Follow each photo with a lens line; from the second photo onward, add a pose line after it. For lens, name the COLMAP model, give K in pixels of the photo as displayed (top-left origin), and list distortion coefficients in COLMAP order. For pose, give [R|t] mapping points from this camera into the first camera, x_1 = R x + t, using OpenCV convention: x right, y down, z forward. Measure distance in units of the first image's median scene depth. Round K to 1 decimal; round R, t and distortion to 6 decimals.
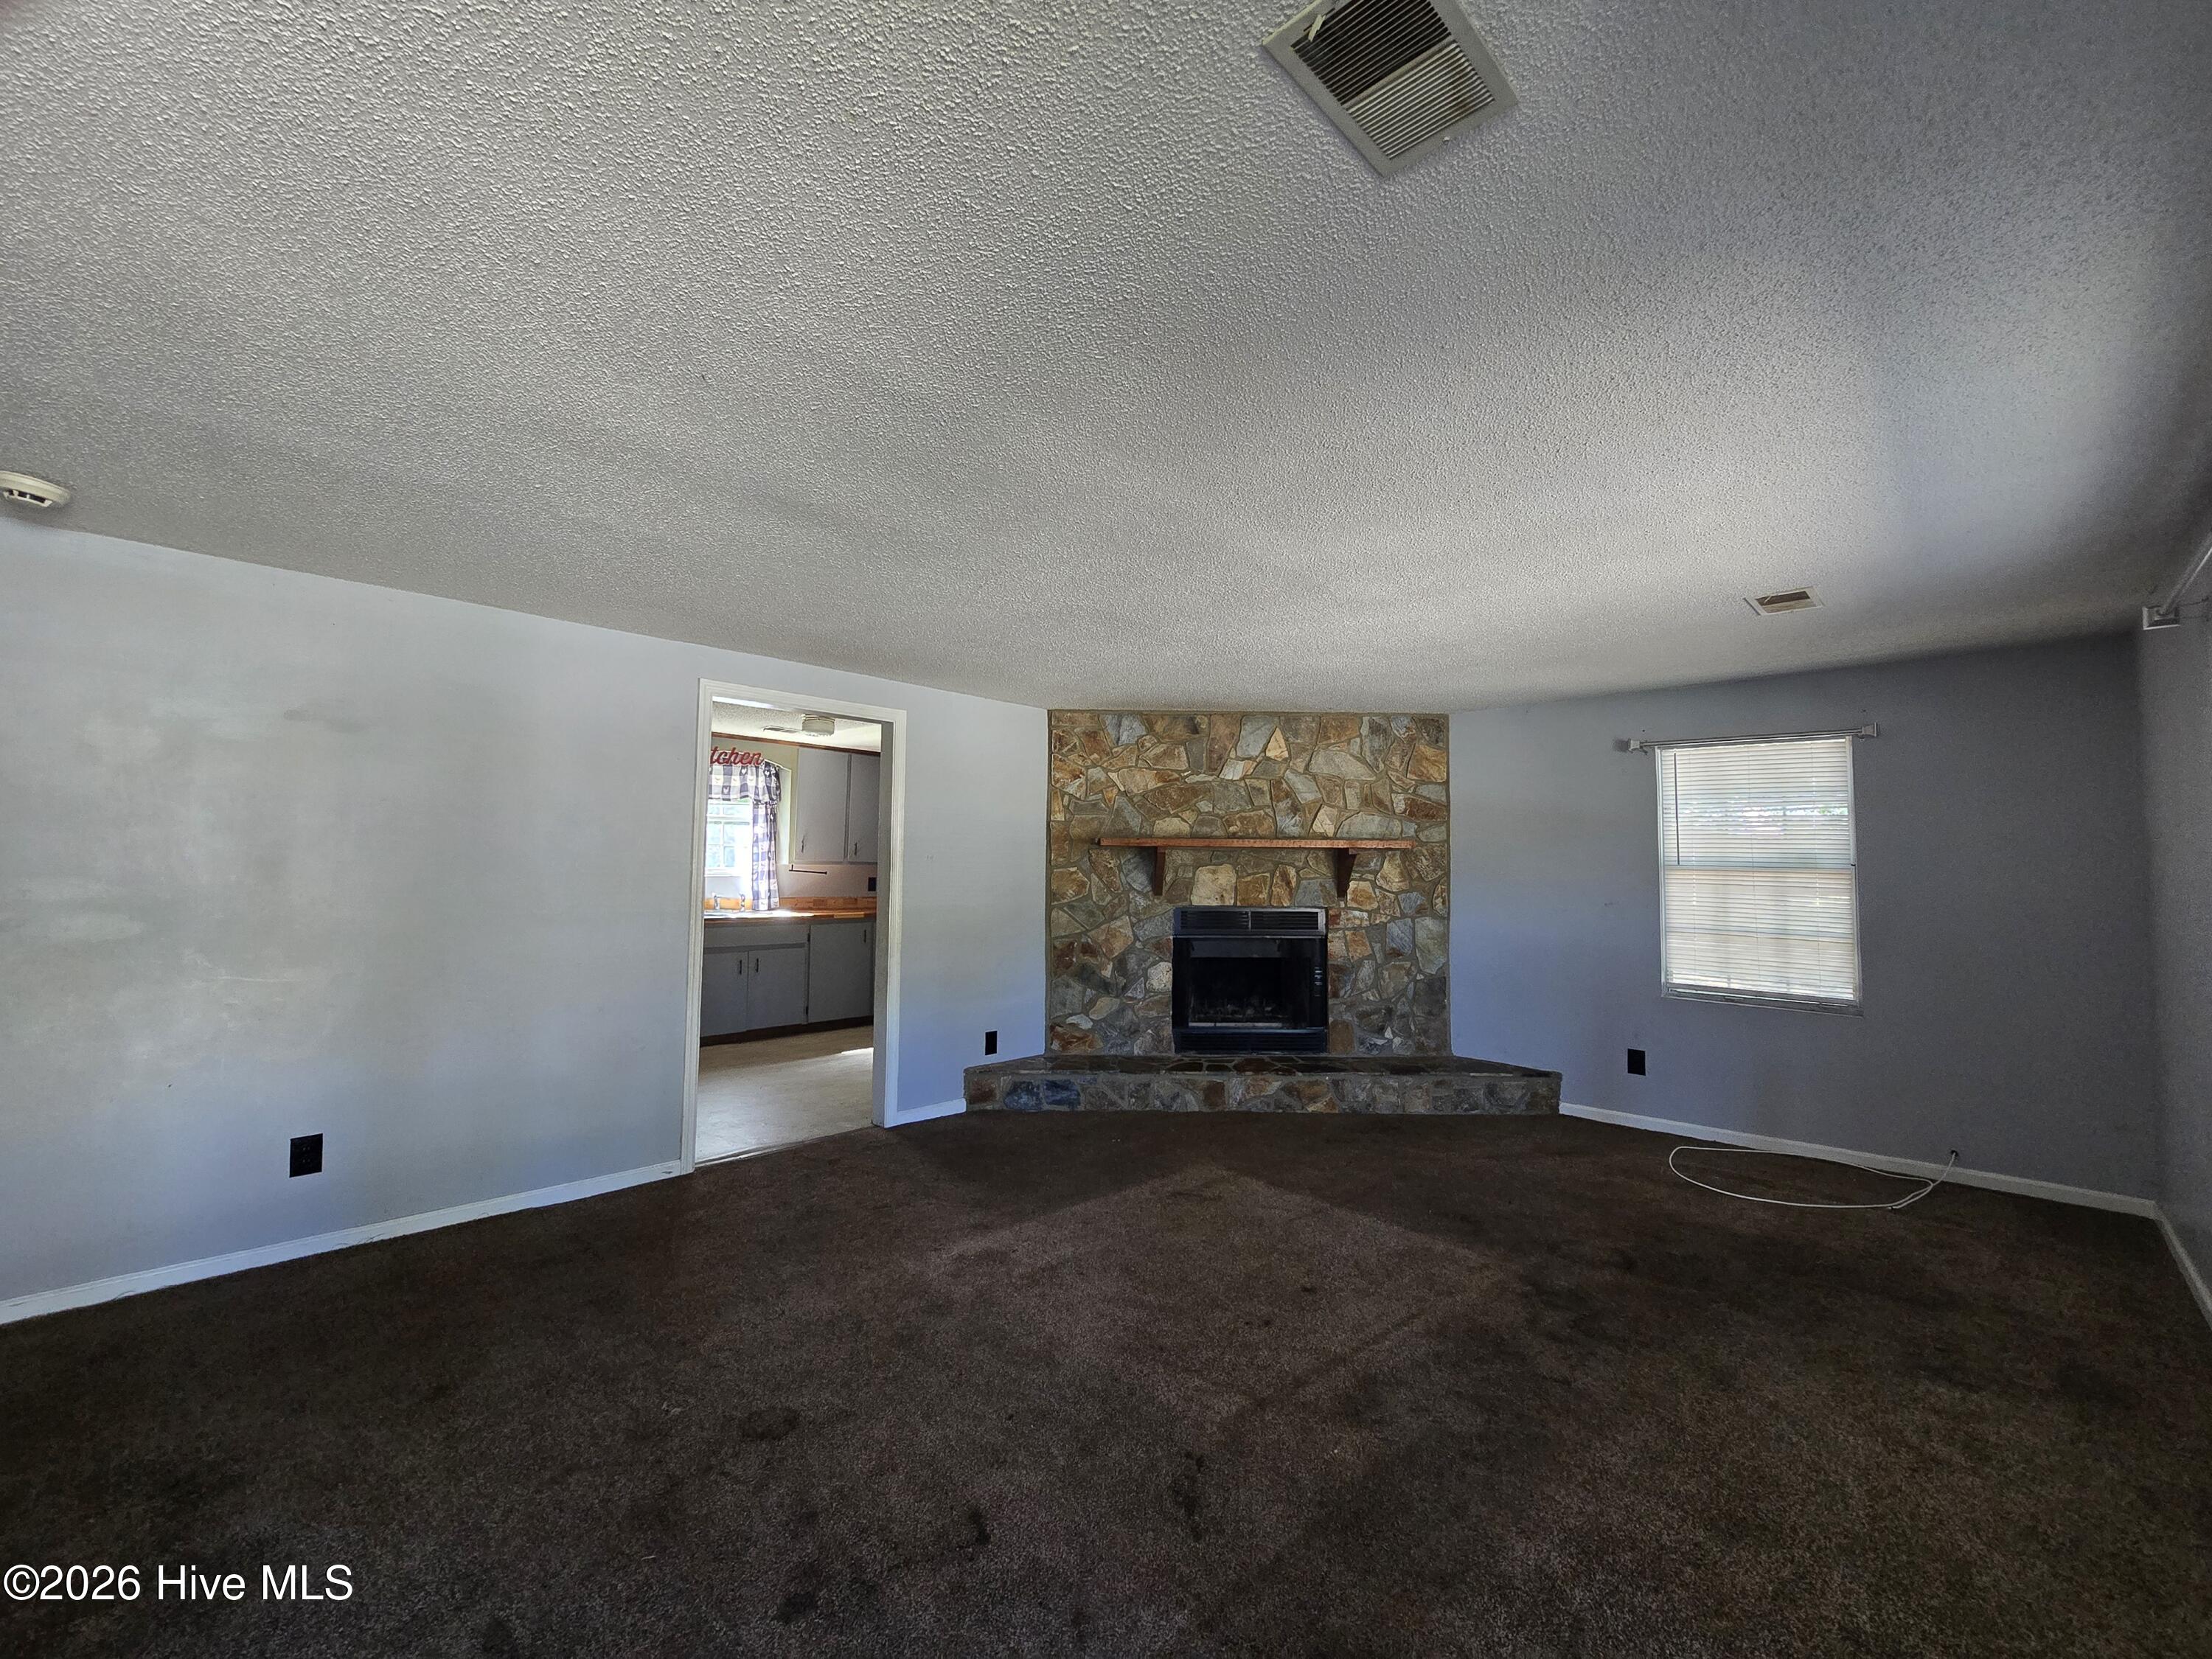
lens RADIAL K [[903.2, 0, 1102.3], [0, 903.2, 824.1], [0, 0, 1]] dist [-0.000170, 0.000001]
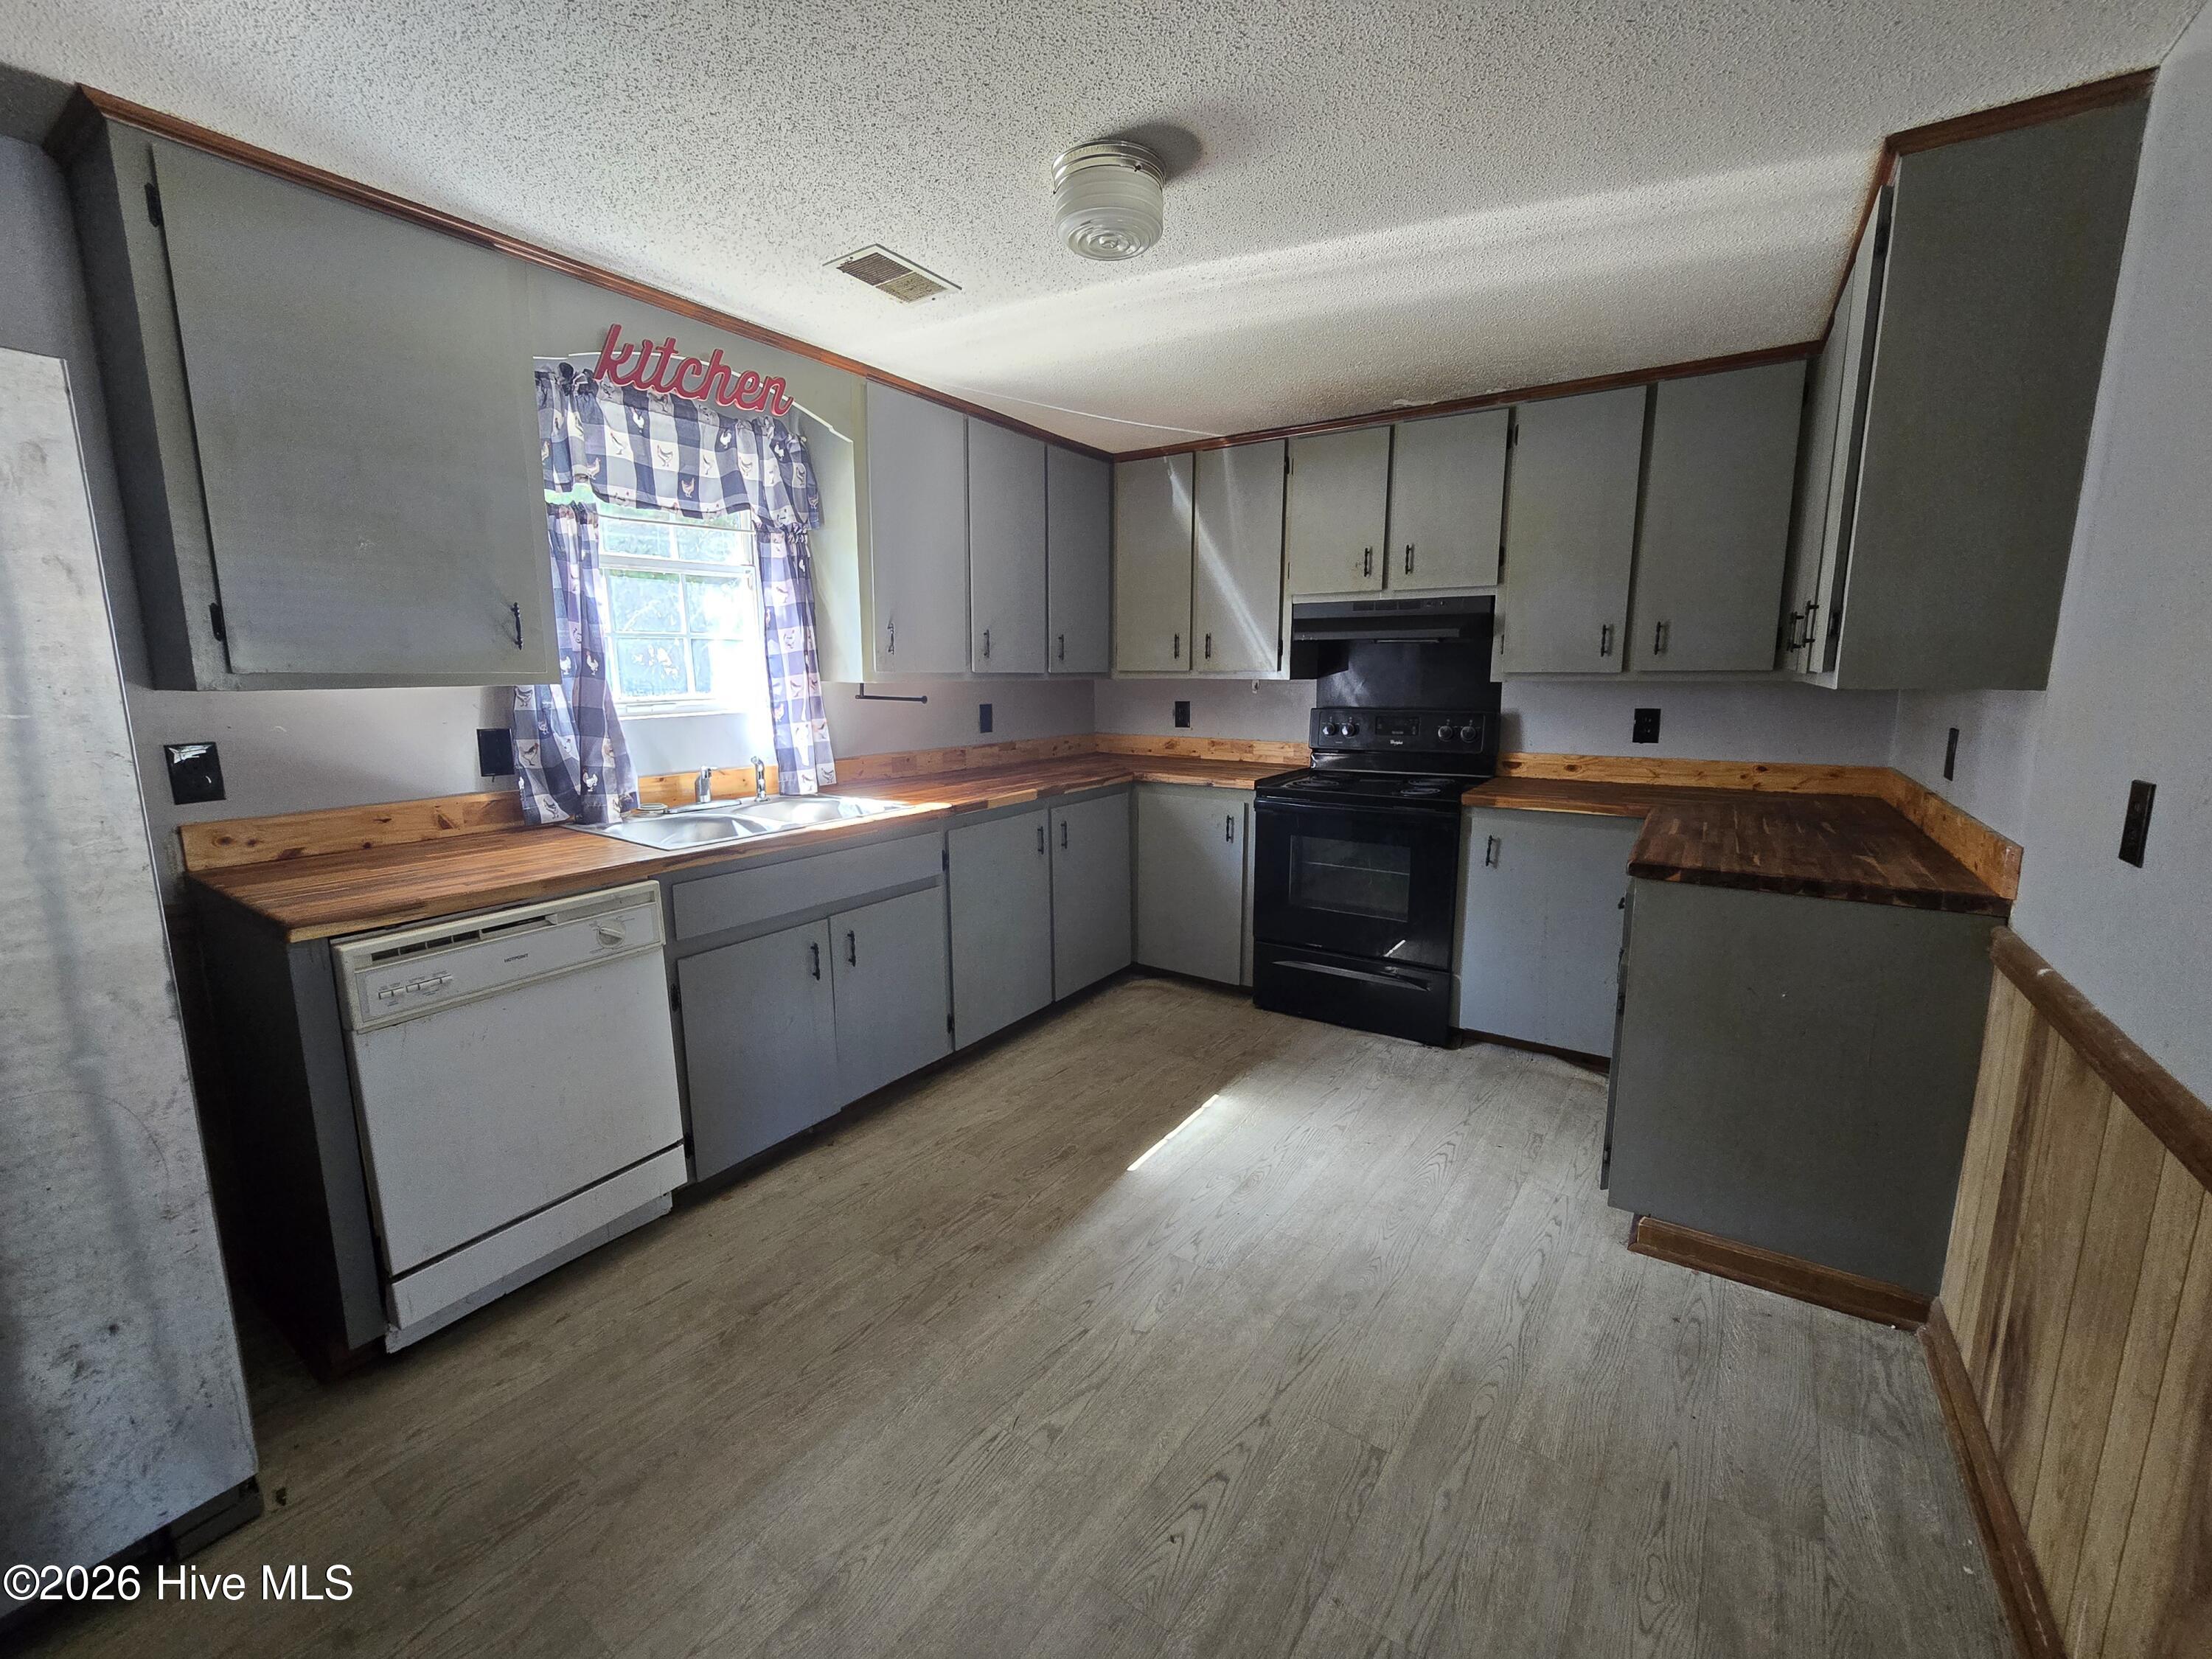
lens RADIAL K [[903.2, 0, 1110.1], [0, 903.2, 820.5], [0, 0, 1]] dist [-0.000170, 0.000001]
pose [[0.982912, -0.043753, 0.178801, -0.311363], [0.002948, 0.974958, 0.222371, 0.014434], [-0.184053, -0.218044, 0.958426, 0.566688]]
